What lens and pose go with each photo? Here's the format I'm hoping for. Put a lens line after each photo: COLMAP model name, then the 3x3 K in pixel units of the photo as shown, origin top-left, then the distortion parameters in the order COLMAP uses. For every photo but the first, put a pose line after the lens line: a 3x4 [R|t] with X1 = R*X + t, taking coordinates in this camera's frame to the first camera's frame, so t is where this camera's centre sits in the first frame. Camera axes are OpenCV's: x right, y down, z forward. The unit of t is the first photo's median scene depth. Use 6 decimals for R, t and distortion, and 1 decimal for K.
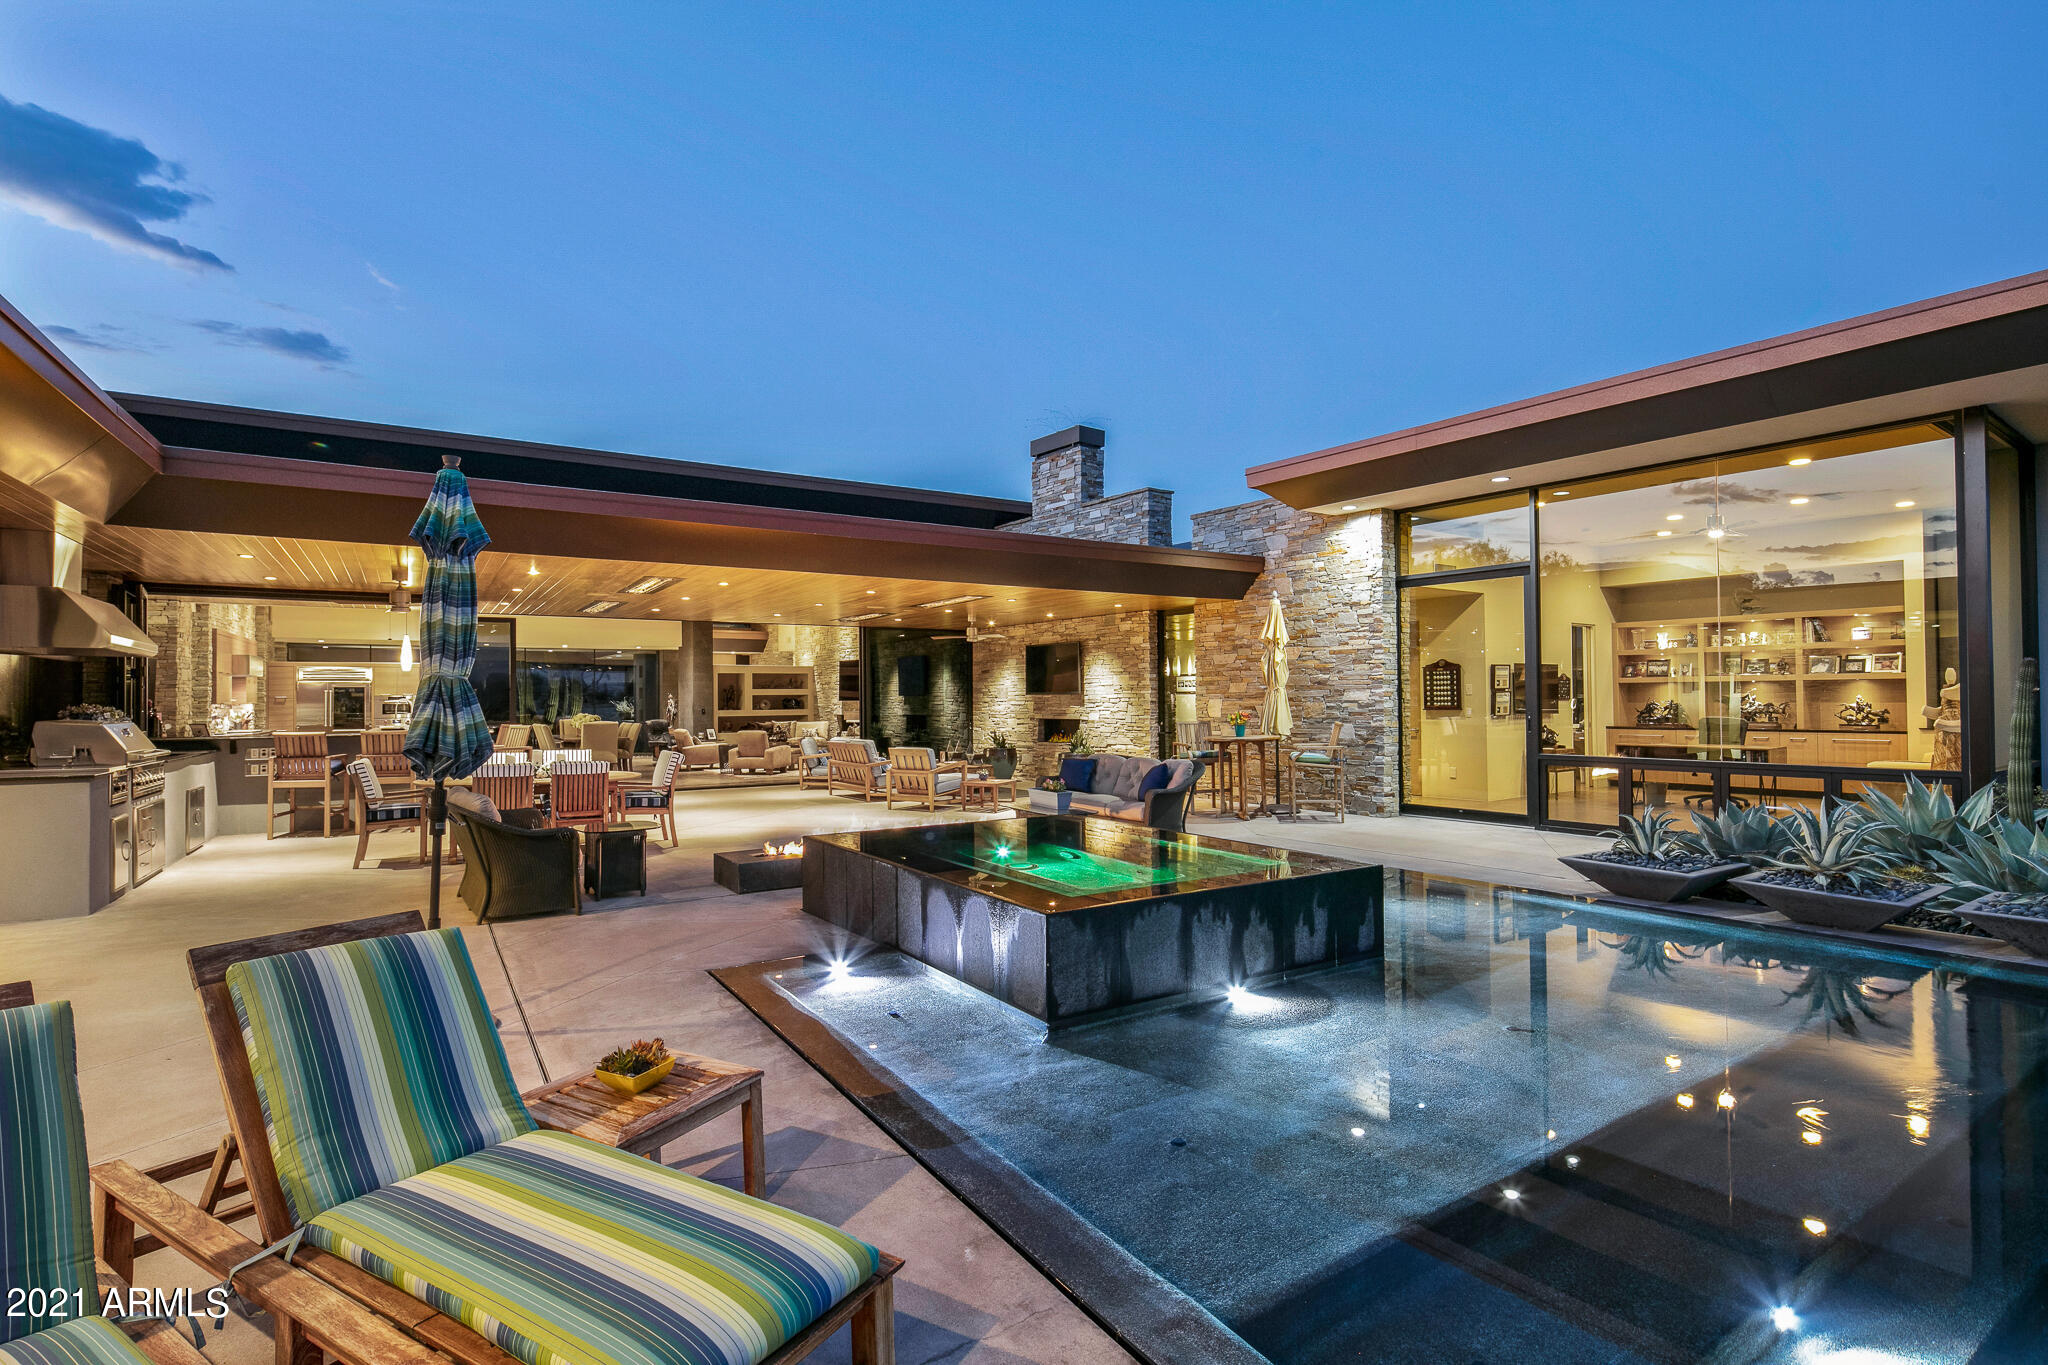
lens RADIAL K [[1002.2, 0, 1031.0], [0, 1002.2, 684.9], [0, 0, 1]] dist [0.004309, -0.003193]
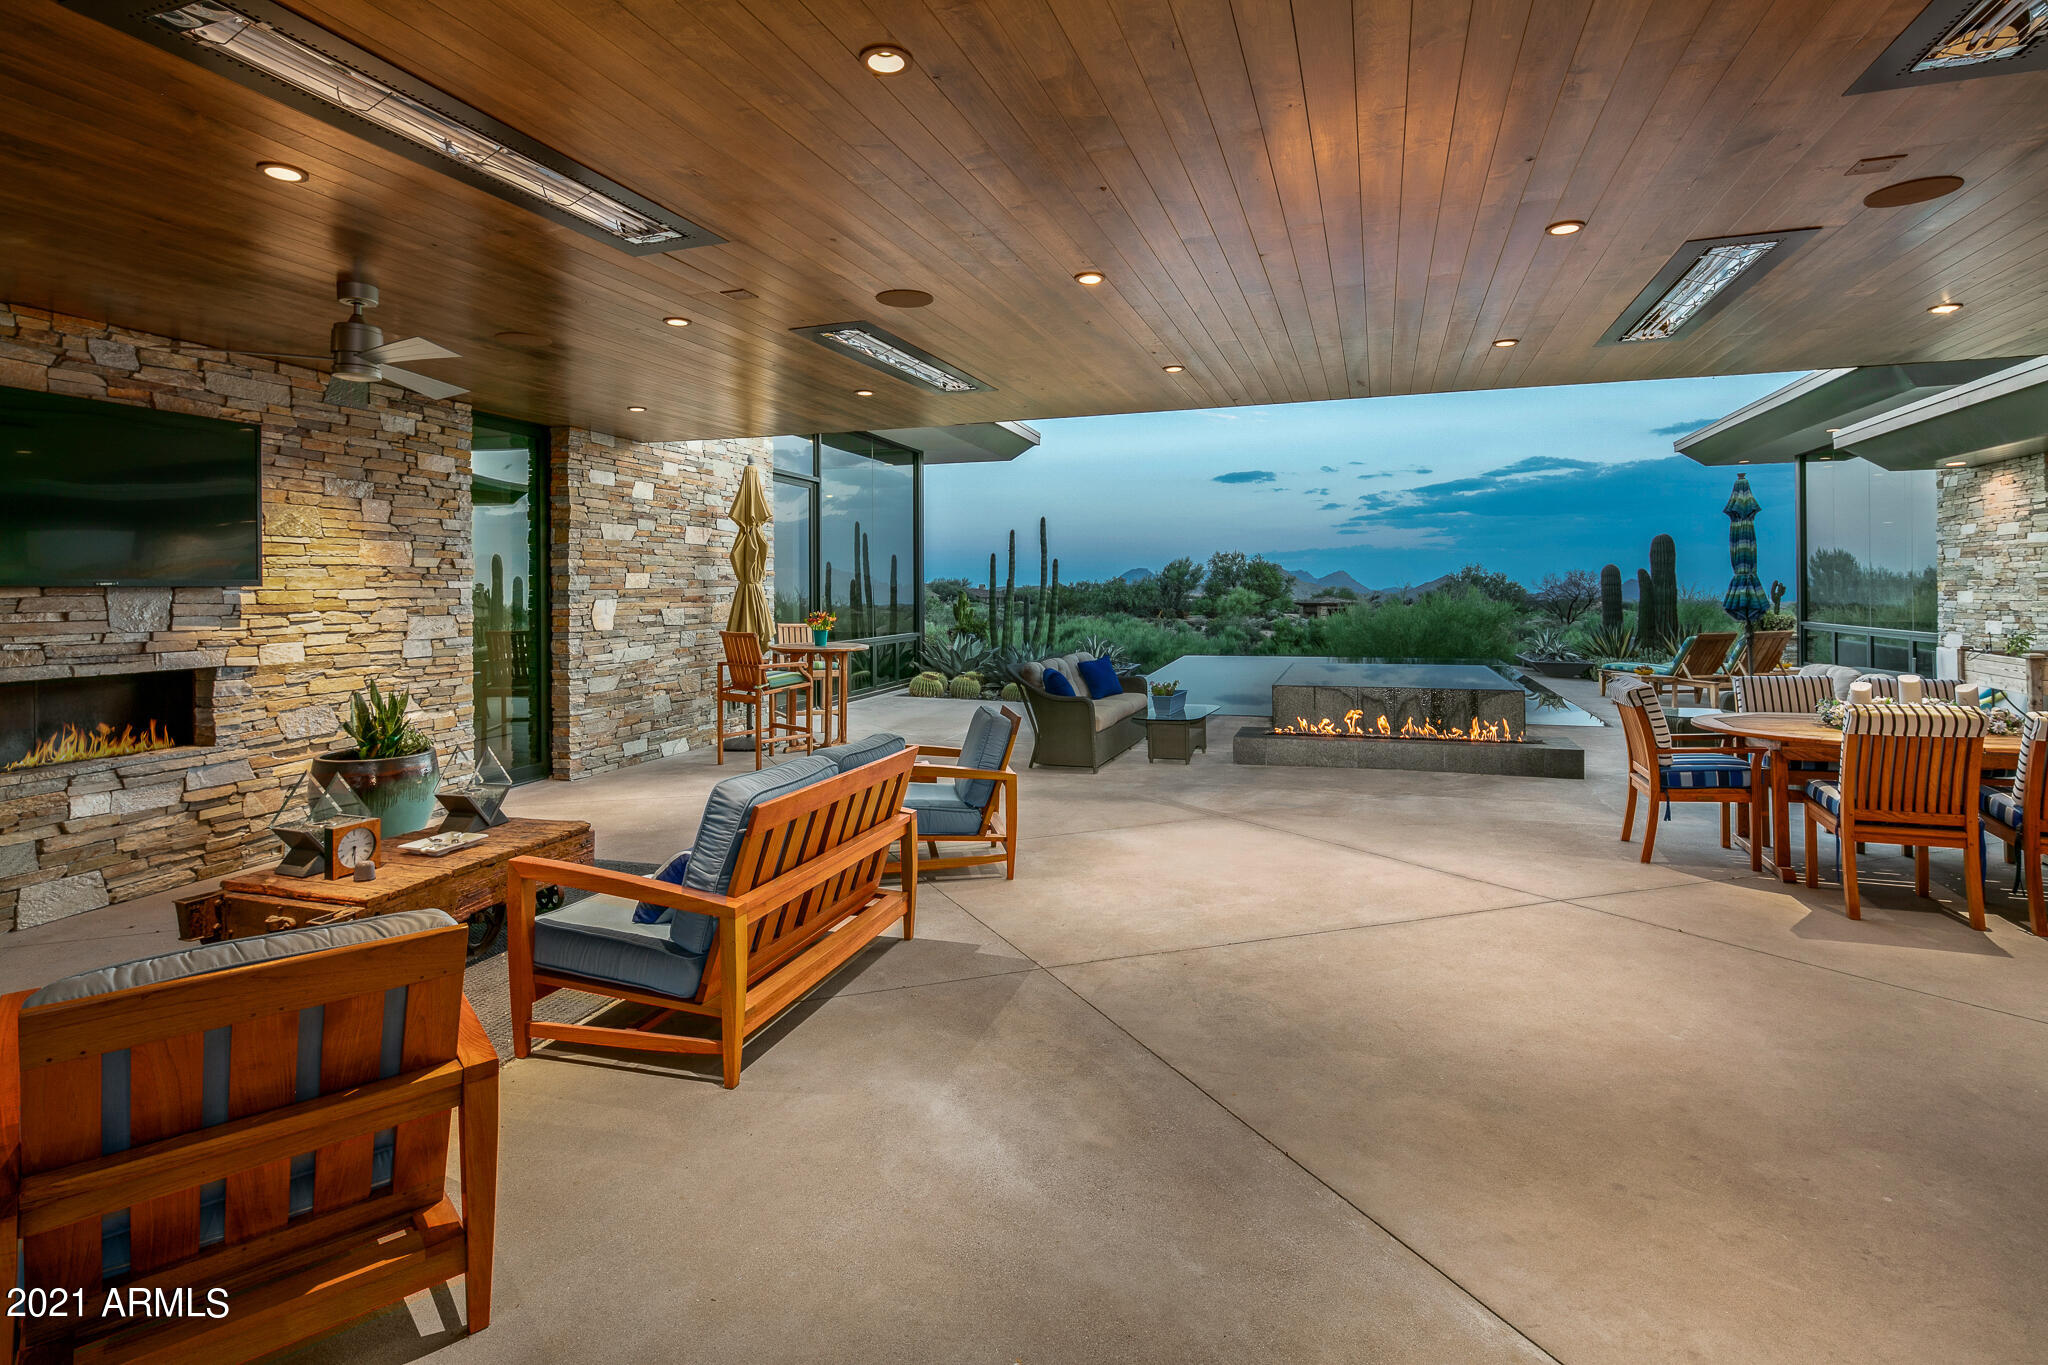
lens RADIAL K [[1002.2, 0, 1036.9], [0, 1002.2, 588.0], [0, 0, 1]] dist [0.004309, -0.003193]
pose [[-0.634976, 0.016406, 0.772358, -0.423935], [0.005072, 0.999841, -0.017068, 0.018888], [-0.772515, -0.006920, -0.634958, 1.171276]]
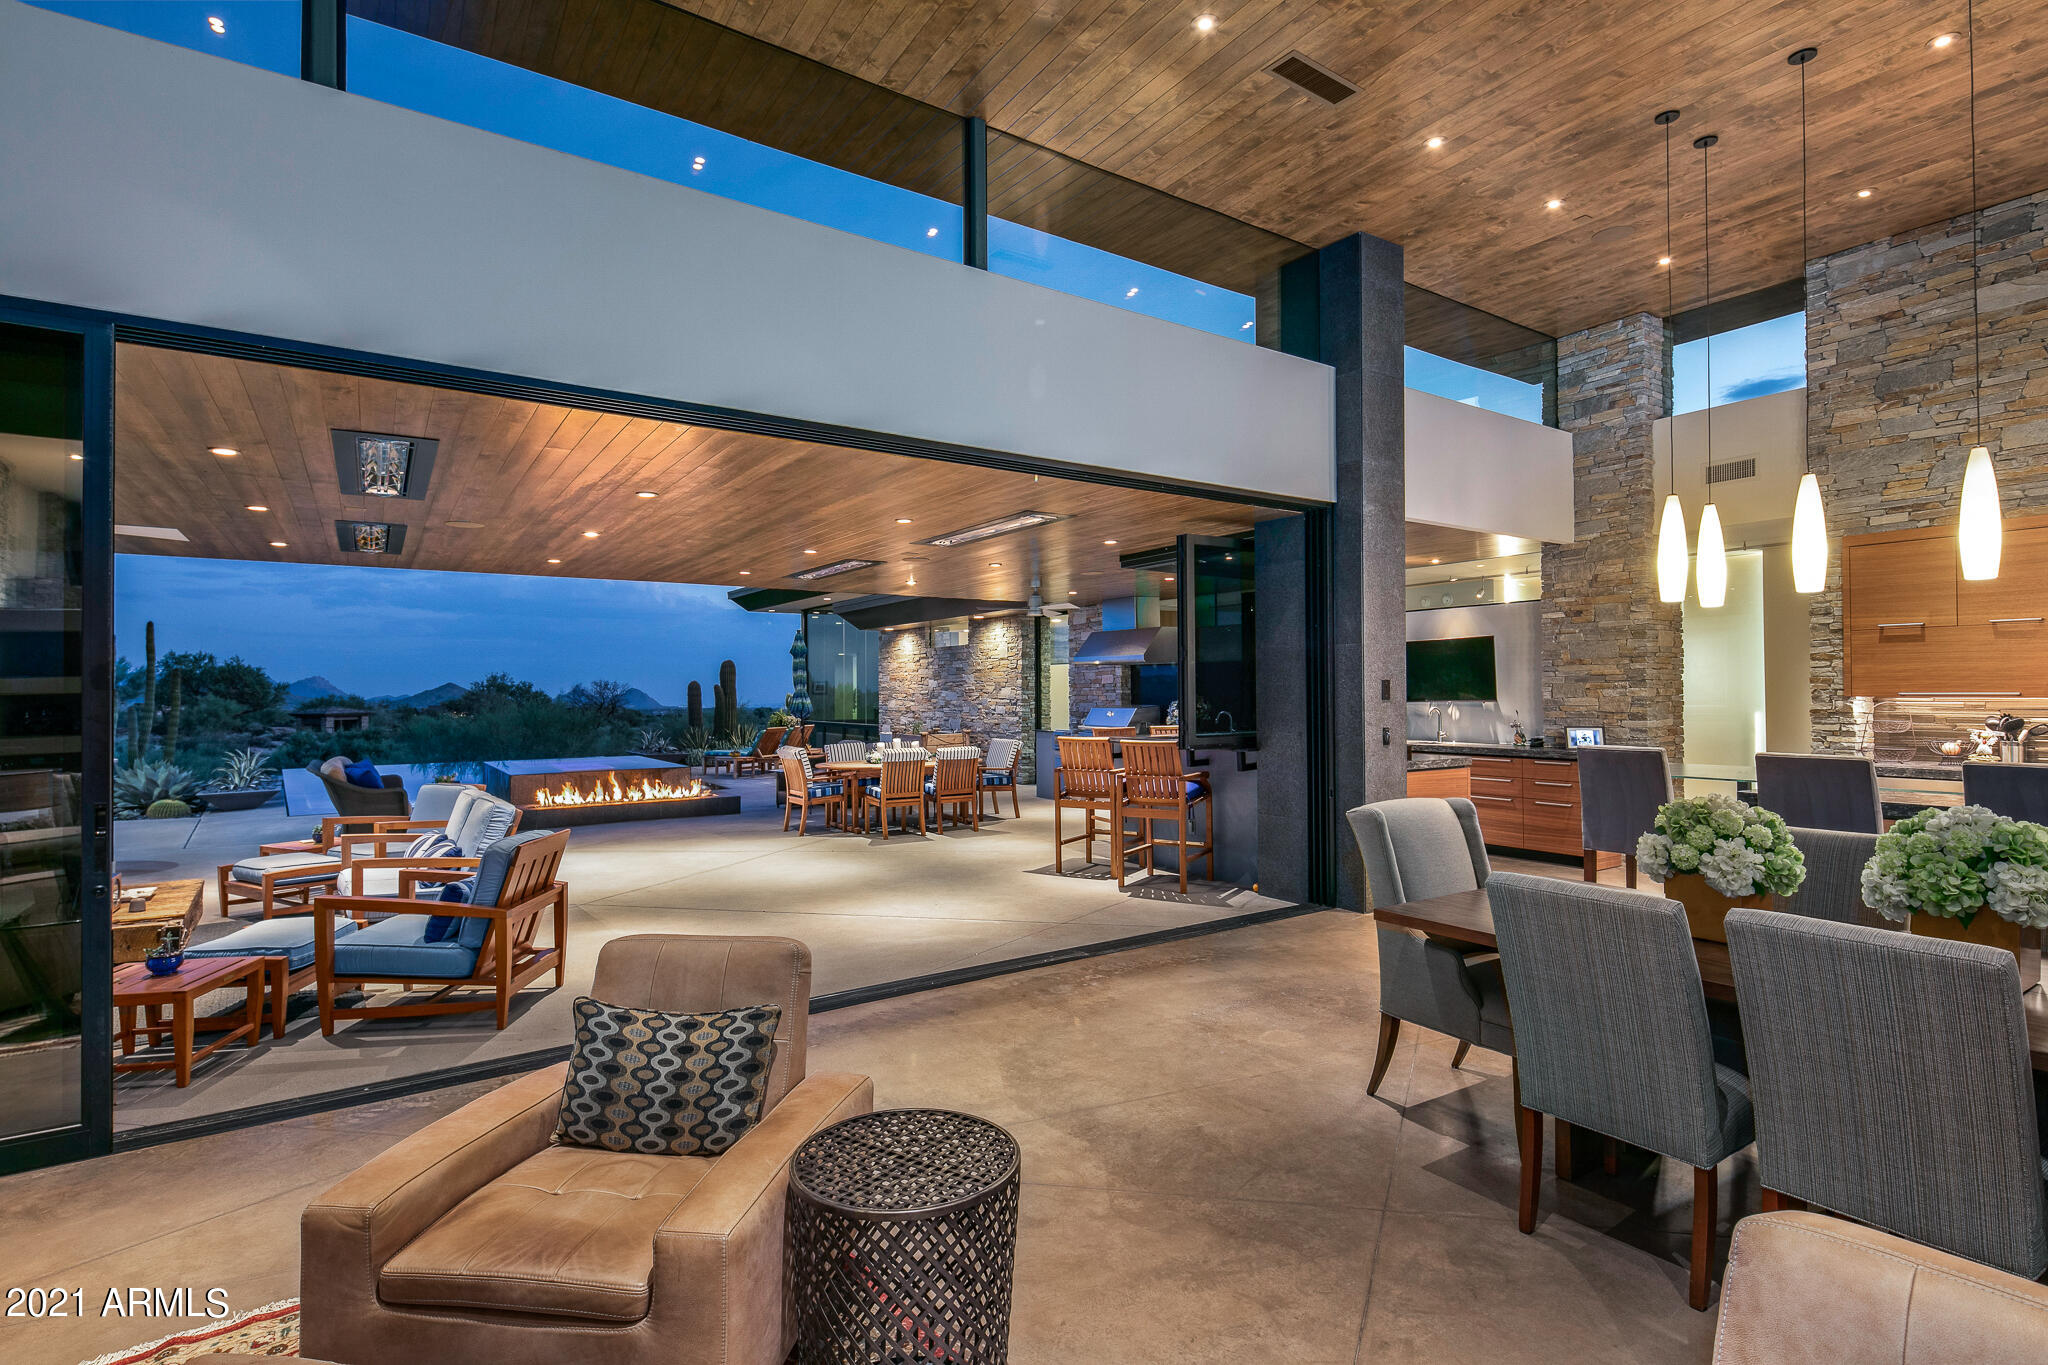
lens RADIAL K [[1002.2, 0, 1022.1], [0, 1002.2, 682.3], [0, 0, 1]] dist [0.004309, -0.003193]
pose [[-0.999601, 0.015326, -0.023738, -0.426399], [0.015824, 0.999656, -0.020920, 0.018592], [0.023409, -0.021287, -0.999499, 1.517151]]
